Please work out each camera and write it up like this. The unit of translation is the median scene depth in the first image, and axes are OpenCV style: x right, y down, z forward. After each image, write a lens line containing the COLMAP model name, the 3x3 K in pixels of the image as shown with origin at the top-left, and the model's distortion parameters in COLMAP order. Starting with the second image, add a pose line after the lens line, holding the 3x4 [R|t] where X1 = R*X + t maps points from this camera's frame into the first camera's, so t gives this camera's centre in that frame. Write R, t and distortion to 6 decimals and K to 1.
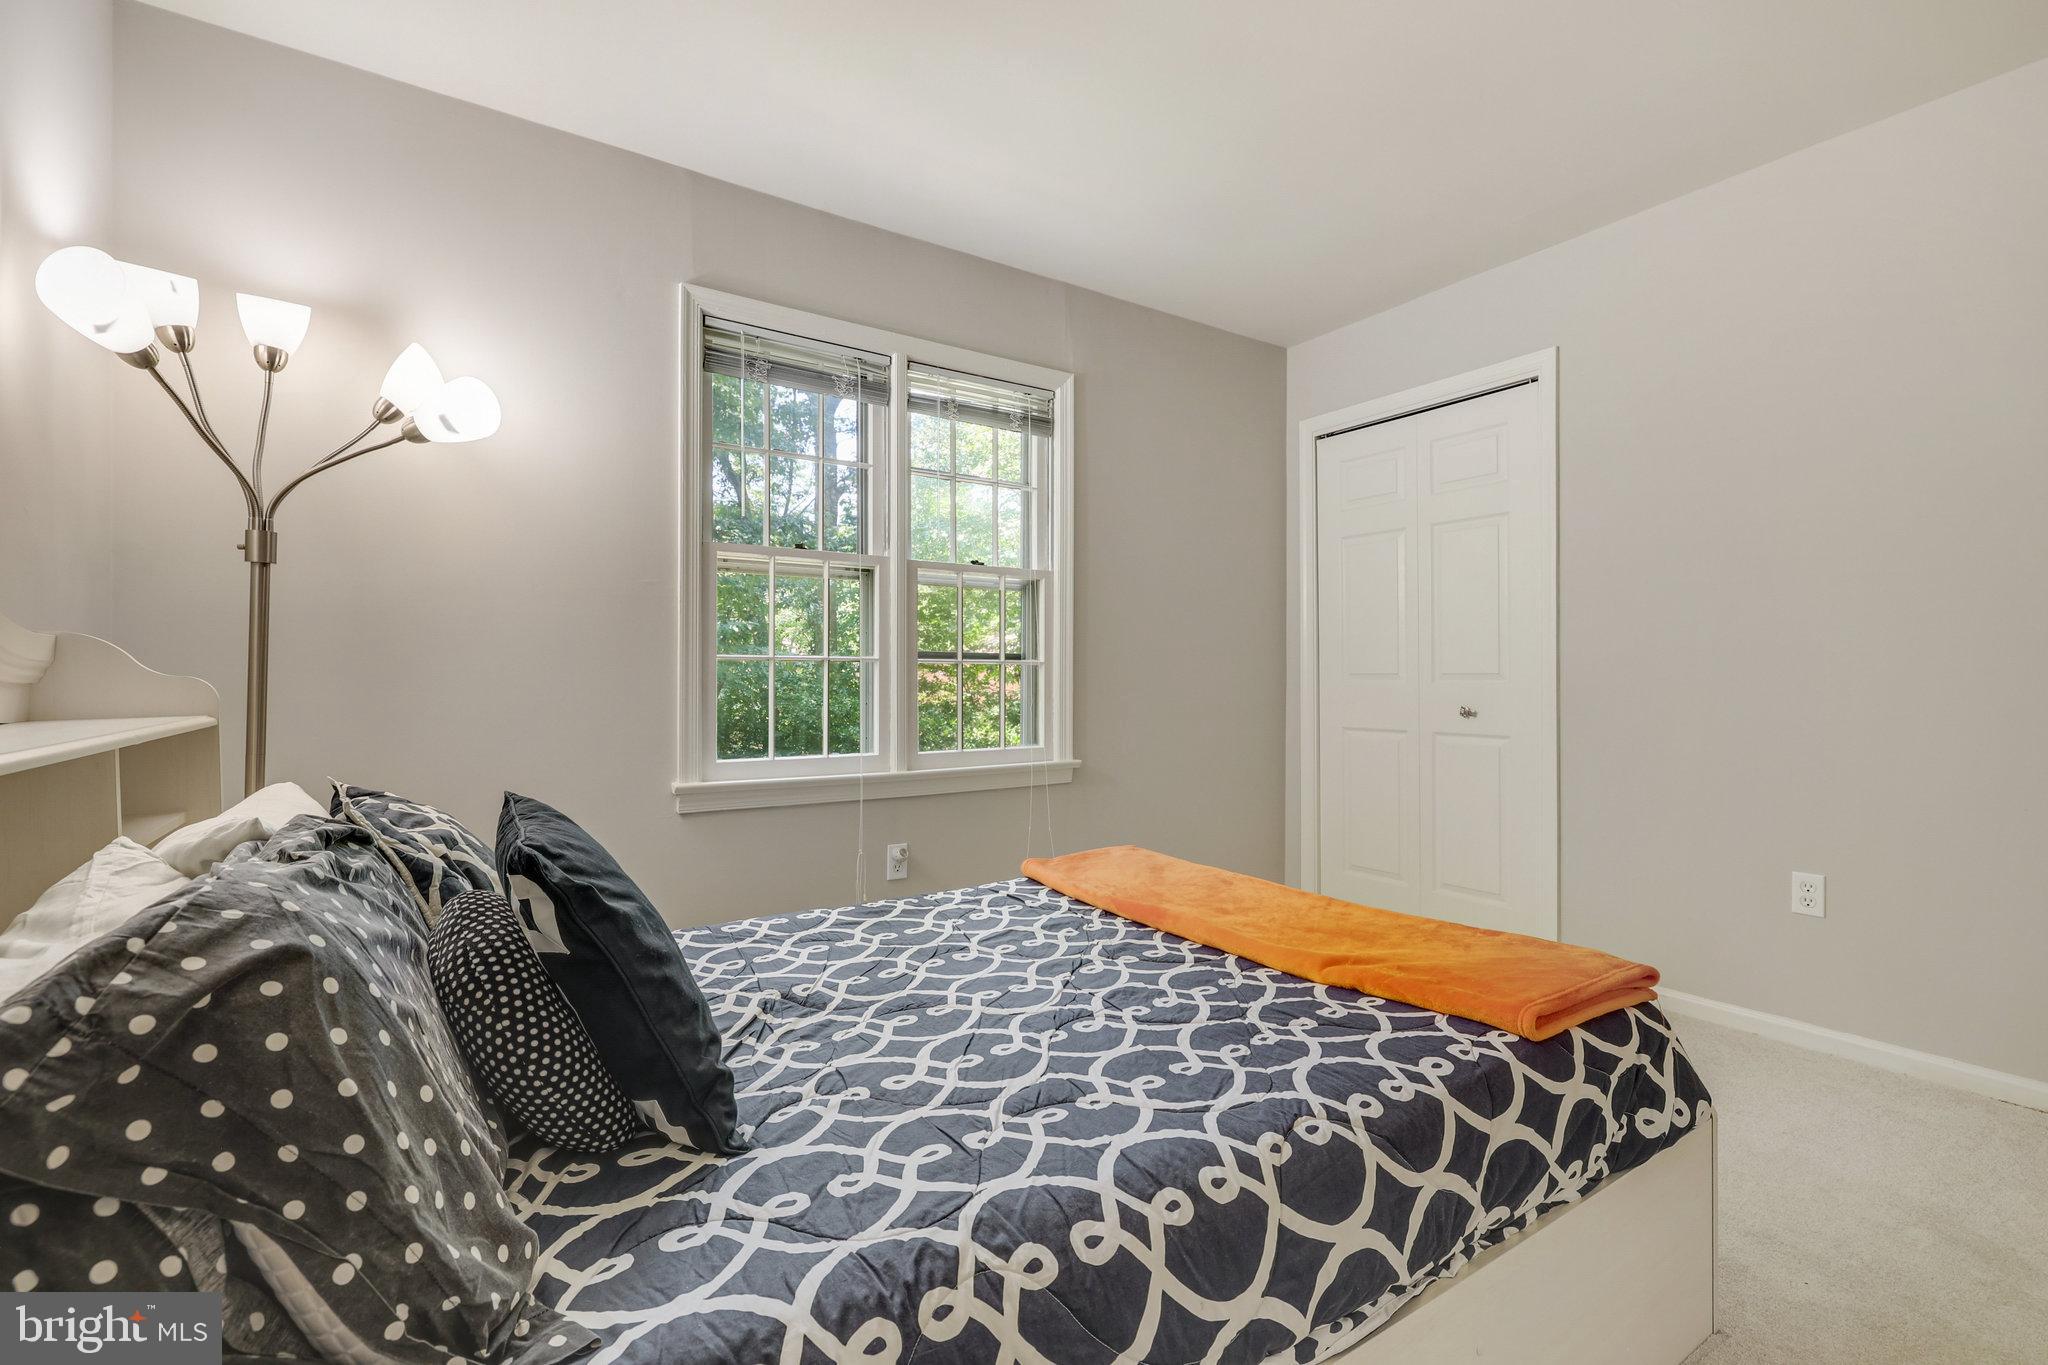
lens RADIAL K [[894.3, 0, 1023.7], [0, 894.3, 677.7], [0, 0, 1]] dist [-0.000591, 0.000261]
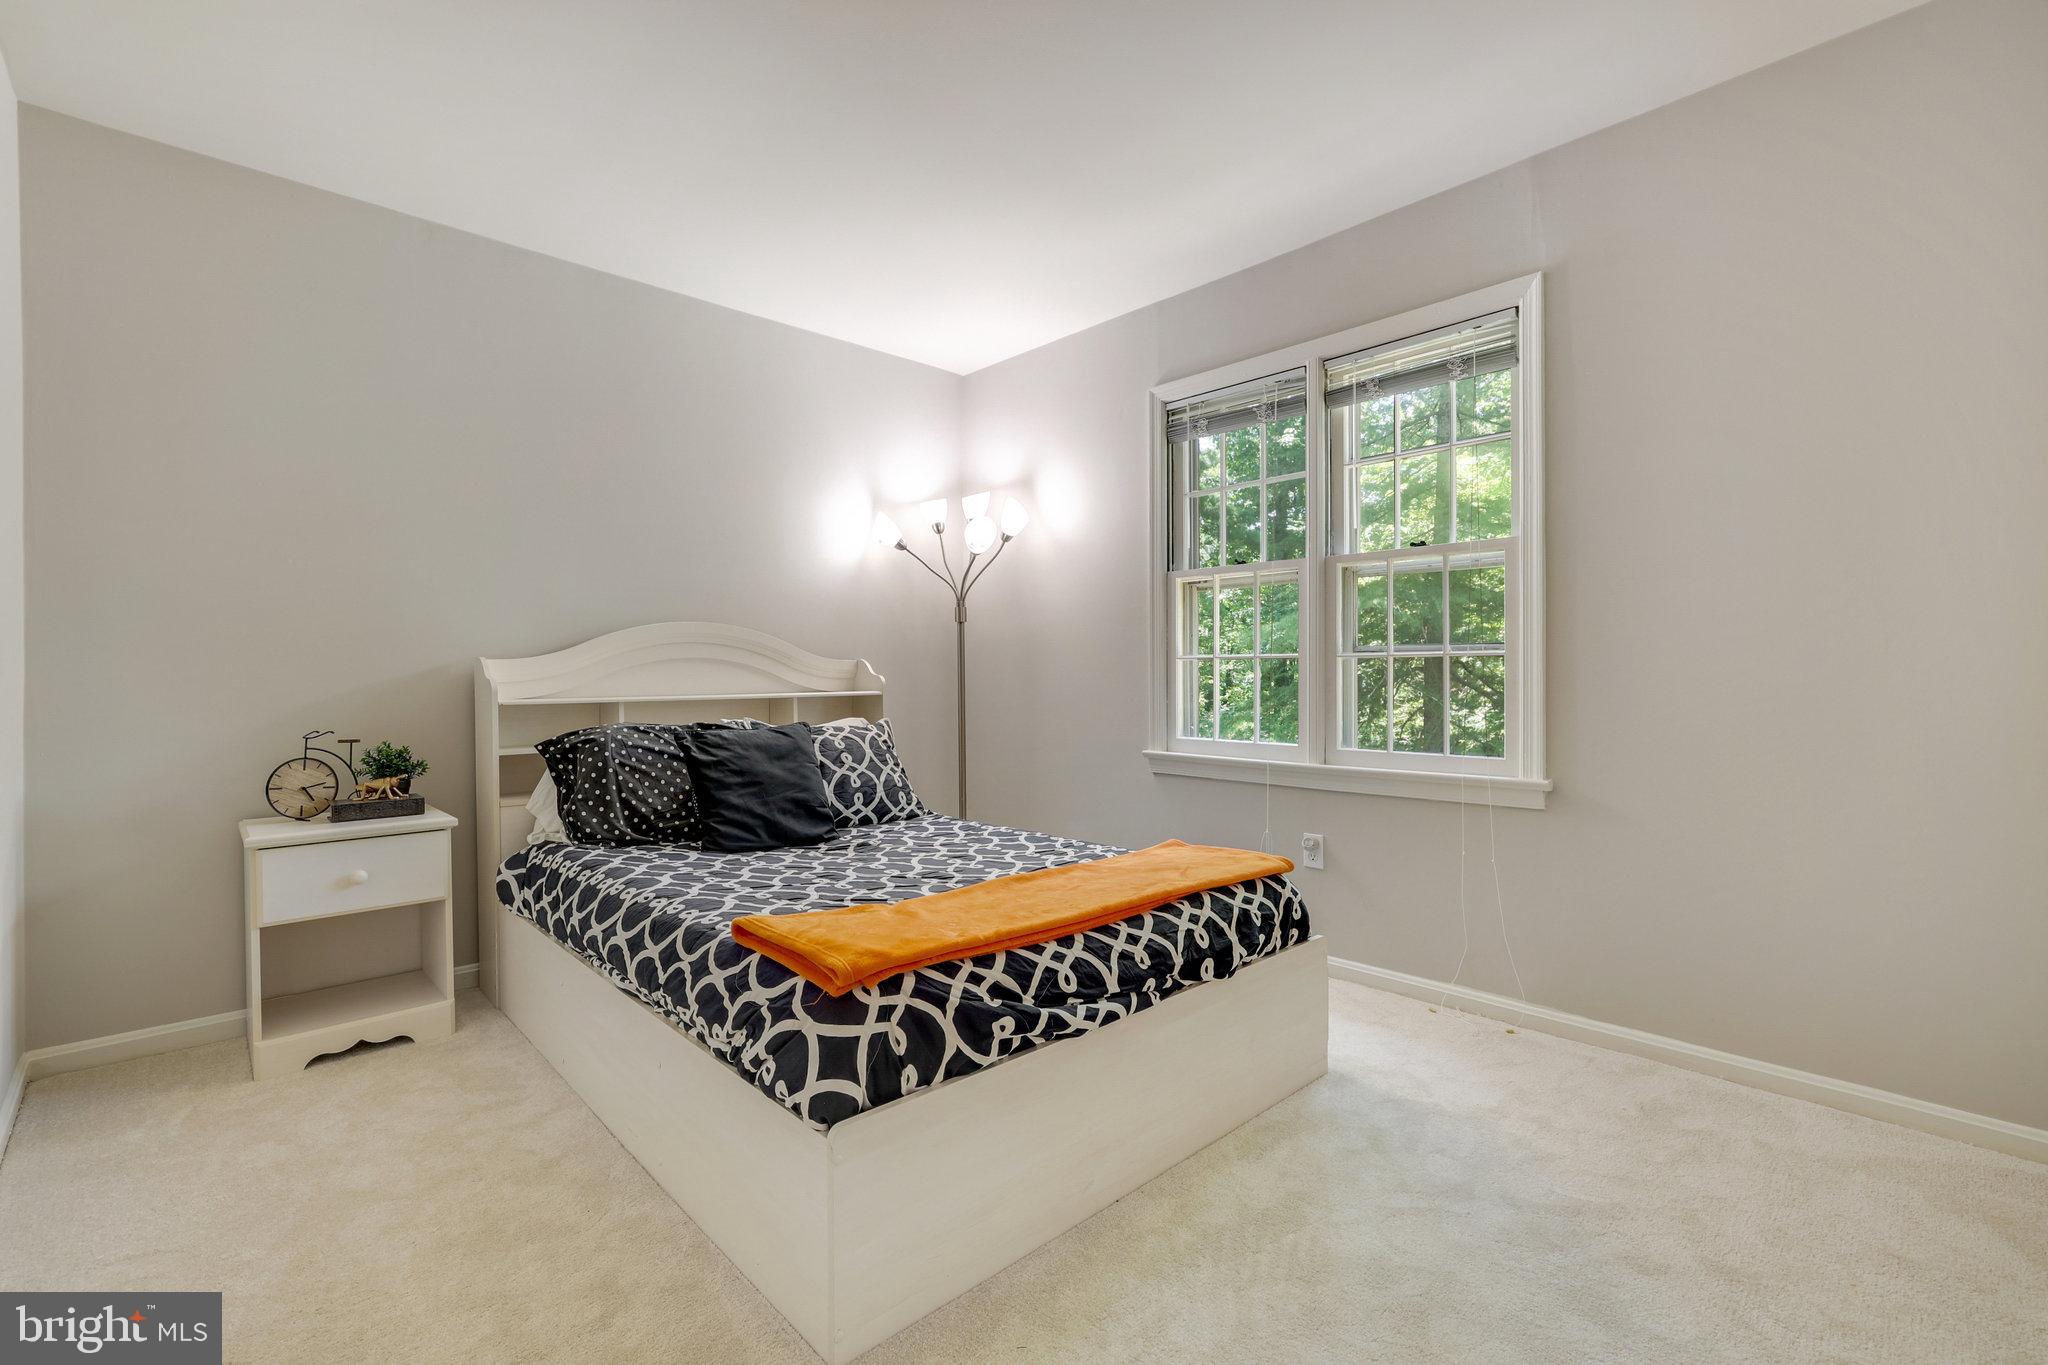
lens RADIAL K [[894.3, 0, 1023.7], [0, 894.3, 677.7], [0, 0, 1]] dist [-0.000591, 0.000261]
pose [[0.166516, 0.007138, -0.986013, 0.926723], [0.006932, 0.999941, 0.008410, -0.006605], [0.986014, -0.008235, 0.166457, 0.557106]]
